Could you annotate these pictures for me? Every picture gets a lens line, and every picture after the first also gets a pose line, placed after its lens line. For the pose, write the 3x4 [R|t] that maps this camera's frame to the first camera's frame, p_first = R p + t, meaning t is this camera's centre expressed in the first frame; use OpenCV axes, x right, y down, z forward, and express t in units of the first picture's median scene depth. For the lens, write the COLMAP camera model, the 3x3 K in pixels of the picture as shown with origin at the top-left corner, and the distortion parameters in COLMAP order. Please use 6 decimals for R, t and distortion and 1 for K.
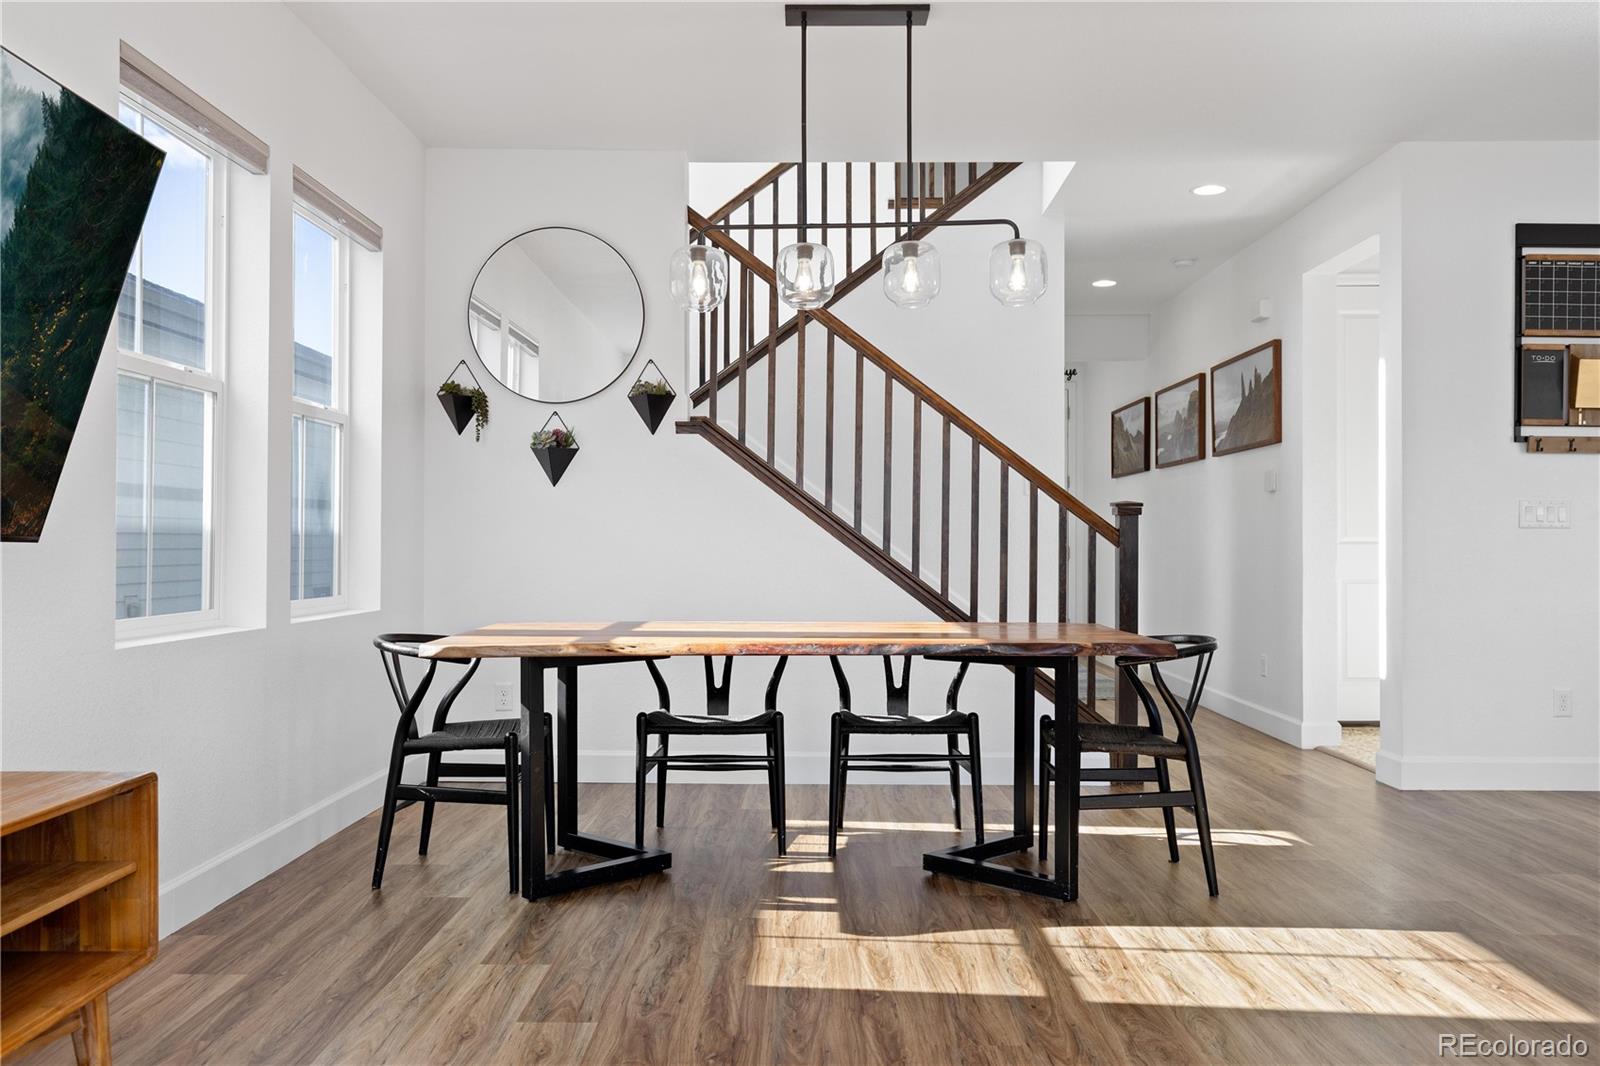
lens RADIAL K [[1320.6, 0, 785.2], [0, 1320.6, 529.5], [0, 0, 1]] dist [0.005709, 0.004723]
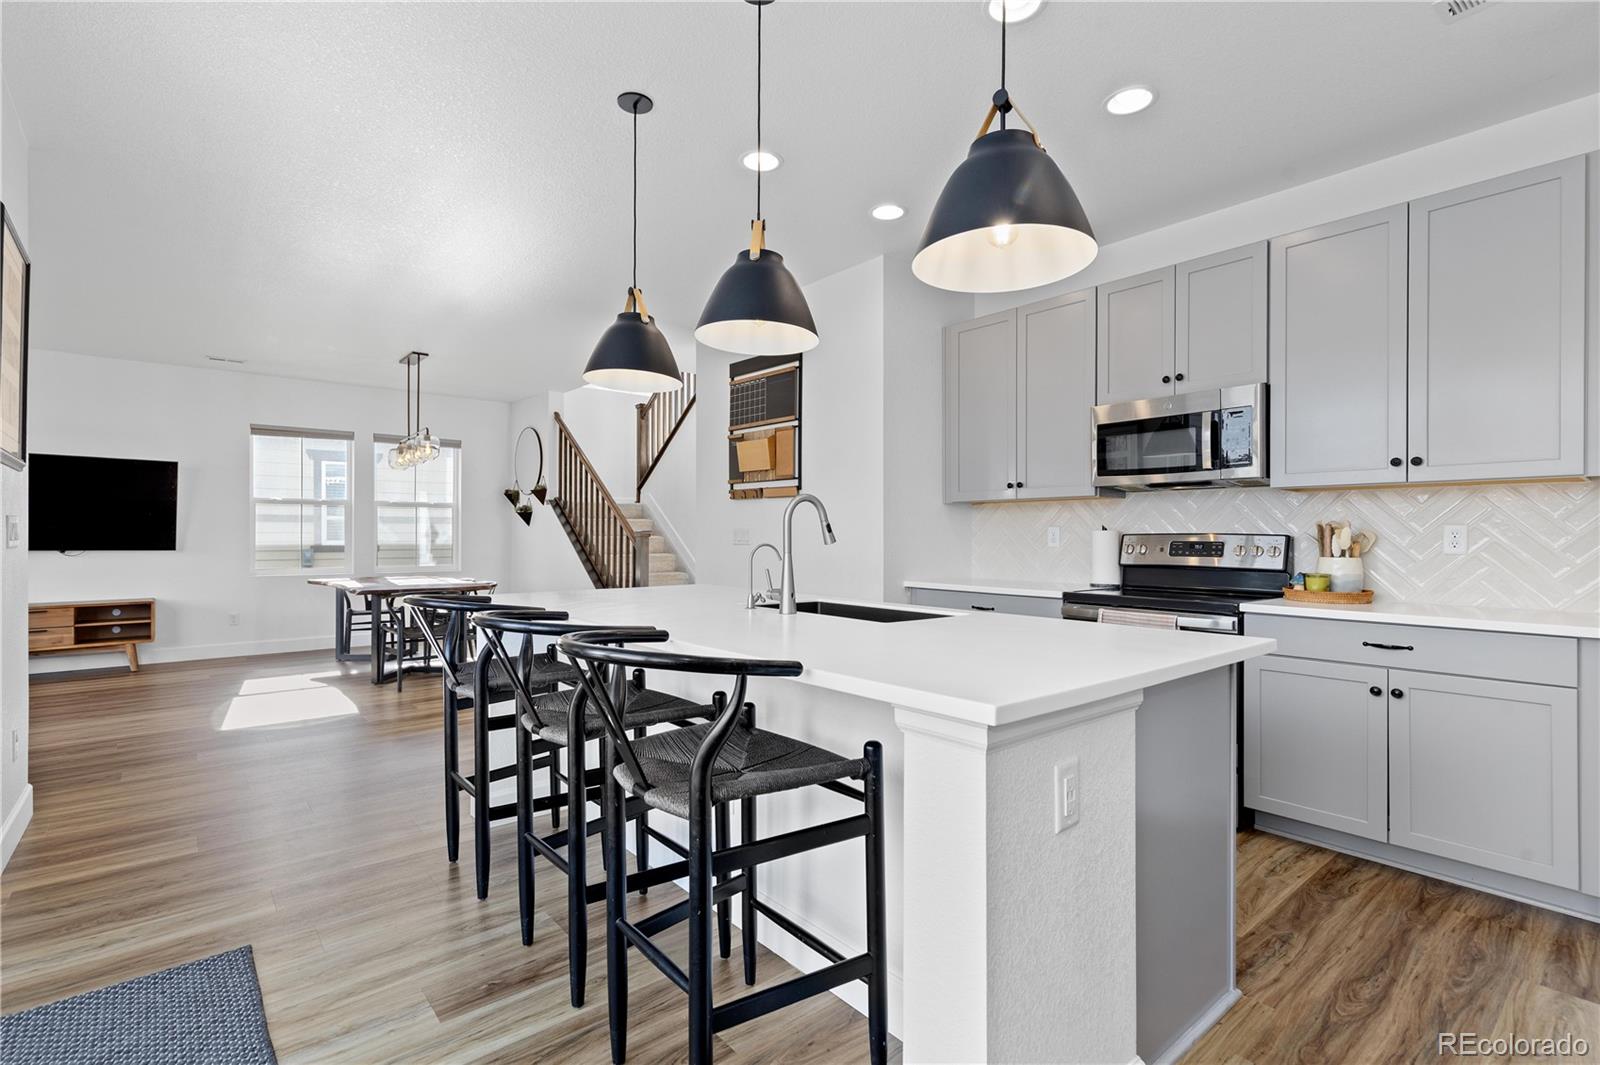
lens RADIAL K [[732.3, 0, 789.1], [0, 732.3, 540.4], [0, 0, 1]] dist [0.013473, -0.003242]
pose [[0.663286, -0.000242, -0.748366, 1.588991], [0.005176, 0.999978, 0.004264, -0.012903], [0.748348, -0.006702, 0.663272, 0.534192]]
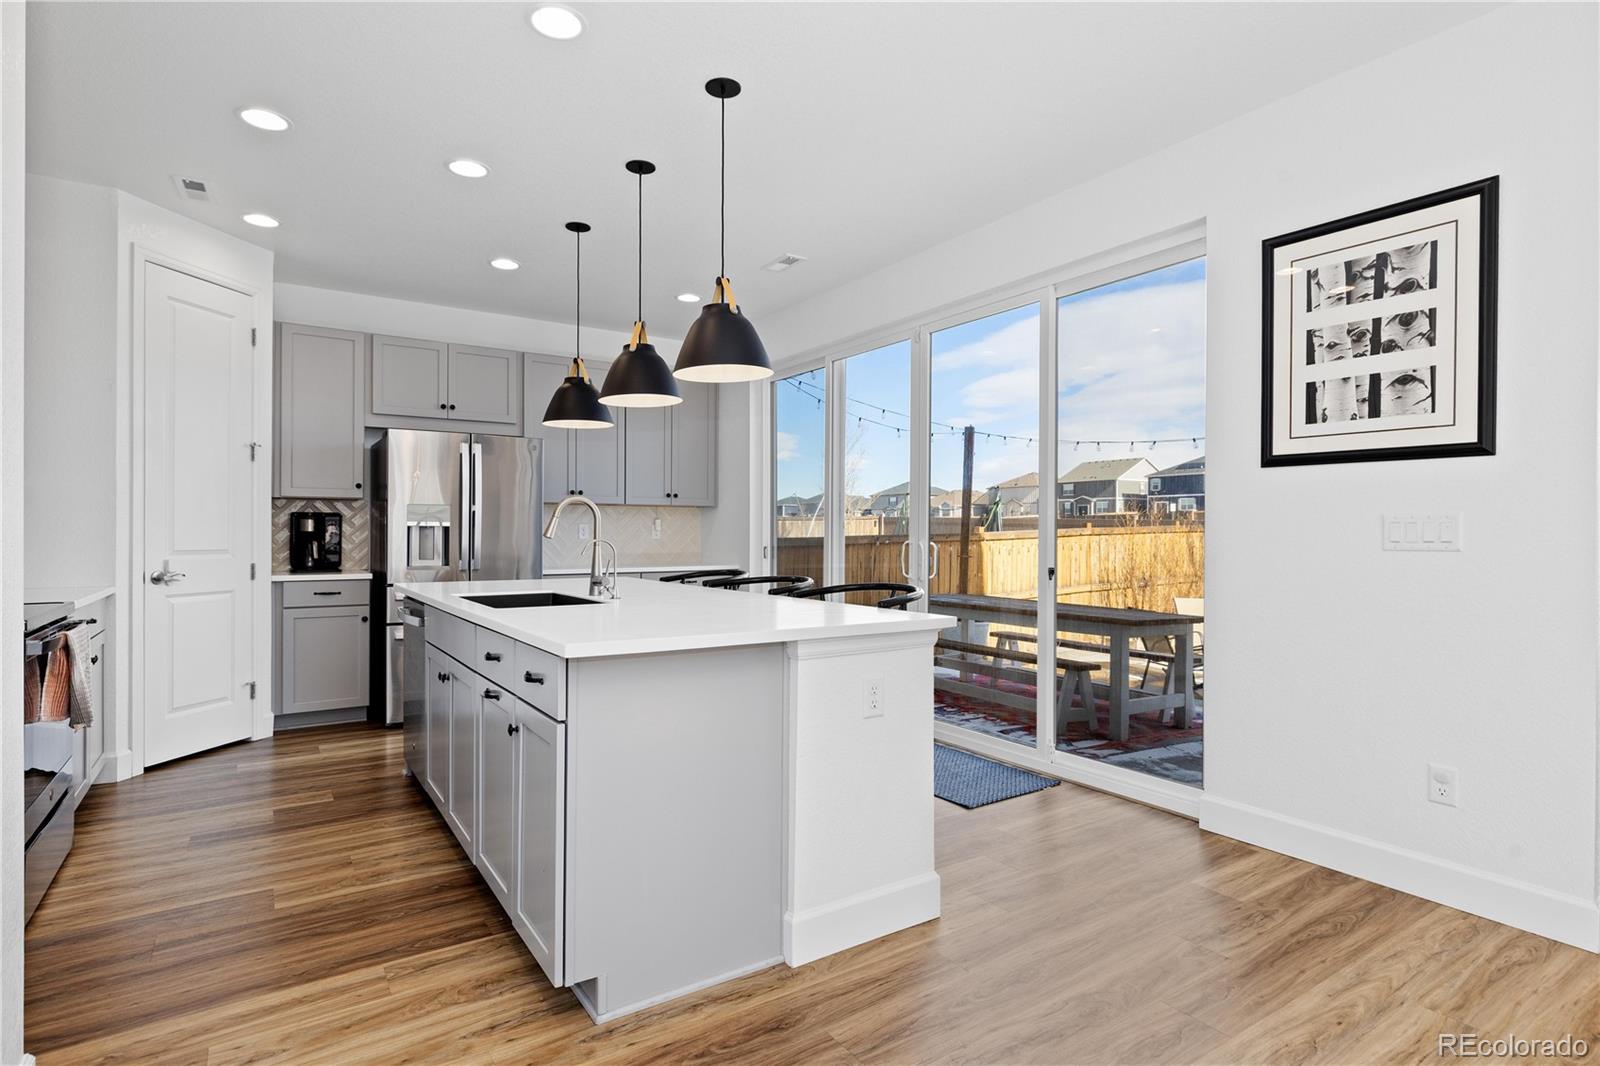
lens RADIAL K [[813.9, 0, 794.6], [0, 813.9, 529.4], [0, 0, 1]] dist [0.000160, -0.000389]
pose [[-0.572832, -0.005935, 0.819652, 0.524499], [-0.012863, 0.999916, -0.001750, -0.017024], [-0.819572, -0.011546, -0.572860, 1.145629]]
